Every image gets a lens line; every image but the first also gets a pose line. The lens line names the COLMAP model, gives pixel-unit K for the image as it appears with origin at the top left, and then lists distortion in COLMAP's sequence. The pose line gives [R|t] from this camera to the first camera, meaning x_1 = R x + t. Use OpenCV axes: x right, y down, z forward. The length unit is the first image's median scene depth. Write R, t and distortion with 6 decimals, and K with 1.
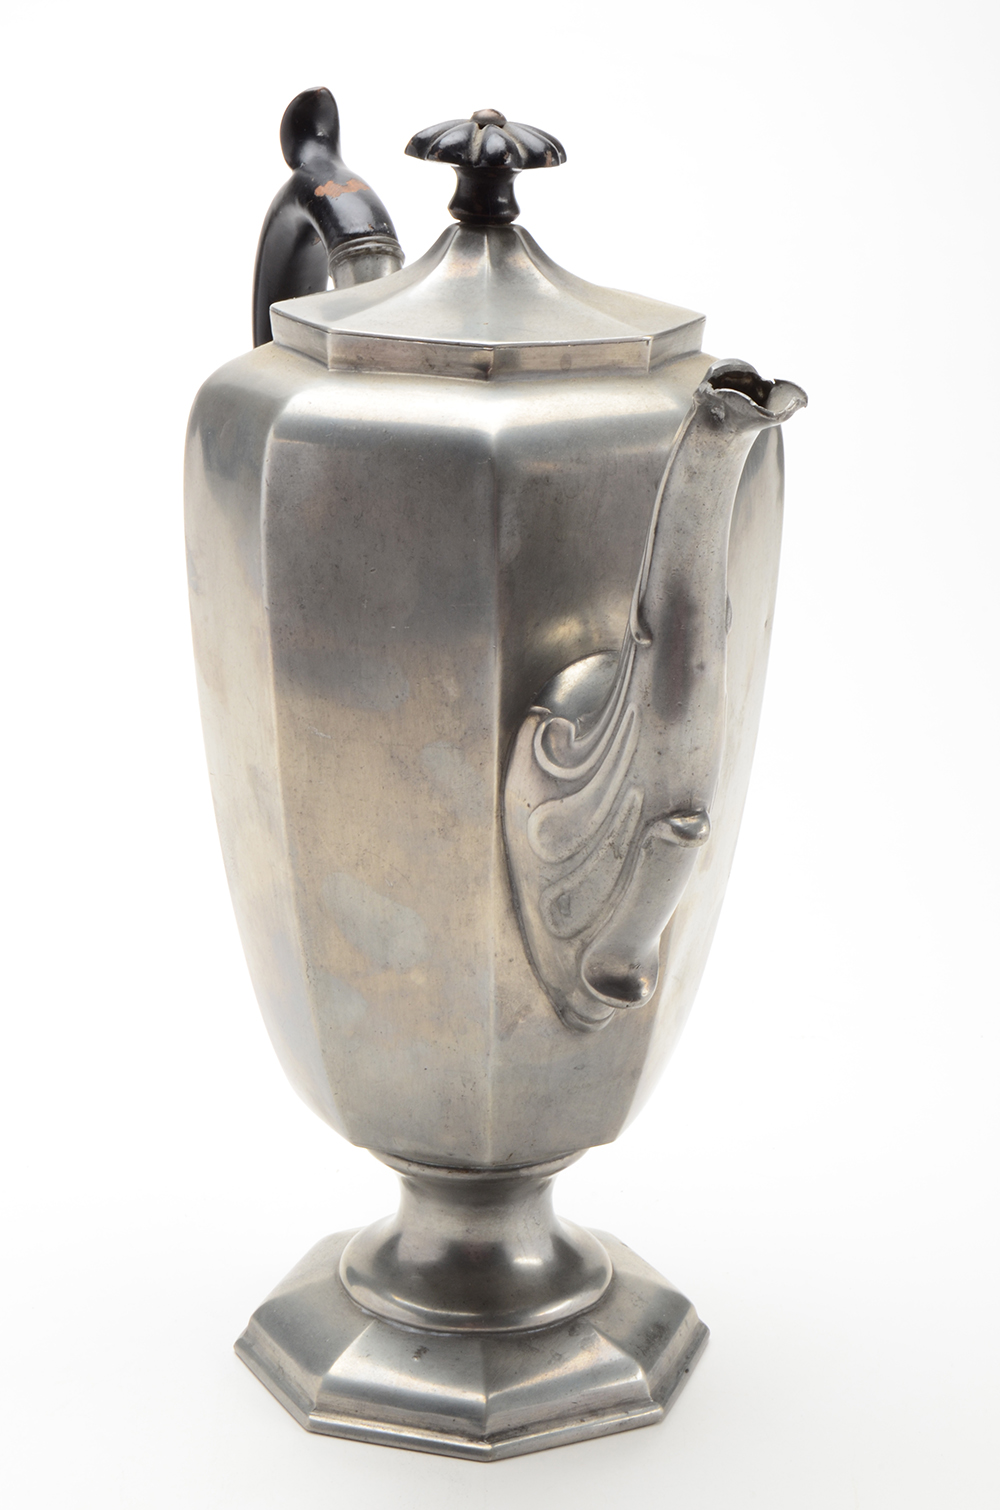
lens RADIAL K [[3213.4, 0, 500.0], [0, 3213.4, 755.0], [0, 0, 1]] dist [-0.004990, -0.076794]
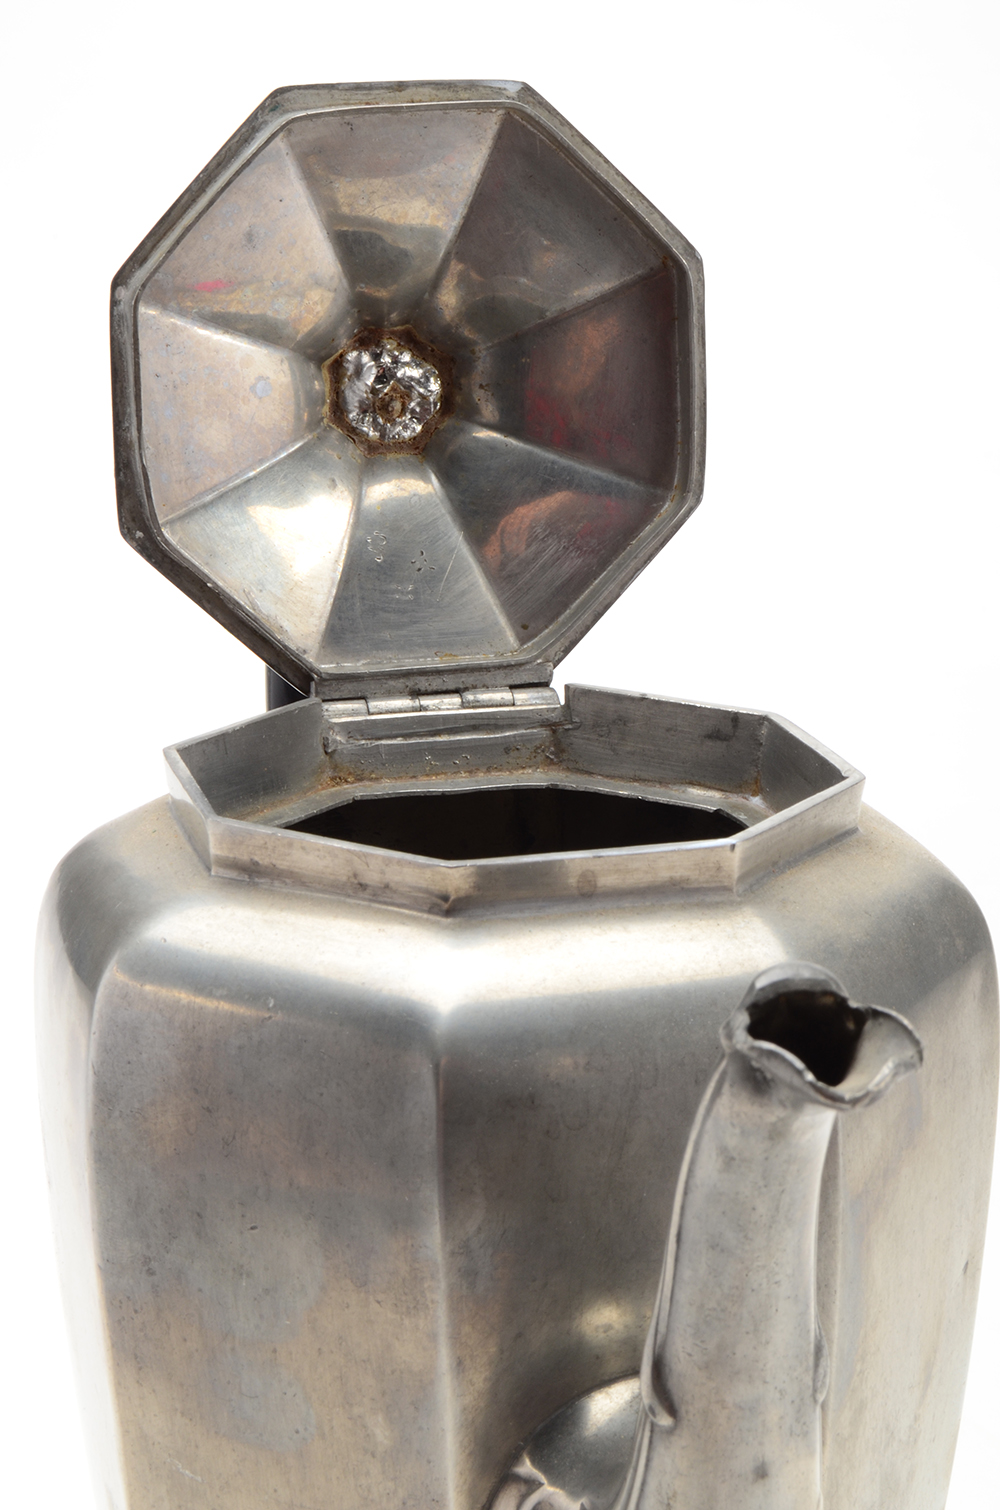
lens RADIAL K [[3374.9, 0, 500.0], [0, 3374.9, 755.0], [0, 0, 1]] dist [0.021479, -0.375200]
pose [[0.986413, 0.021111, -0.162924, 0.106327], [-0.023730, 0.999618, -0.014143, -0.137700], [0.162563, 0.017817, 0.986537, 0.385499]]
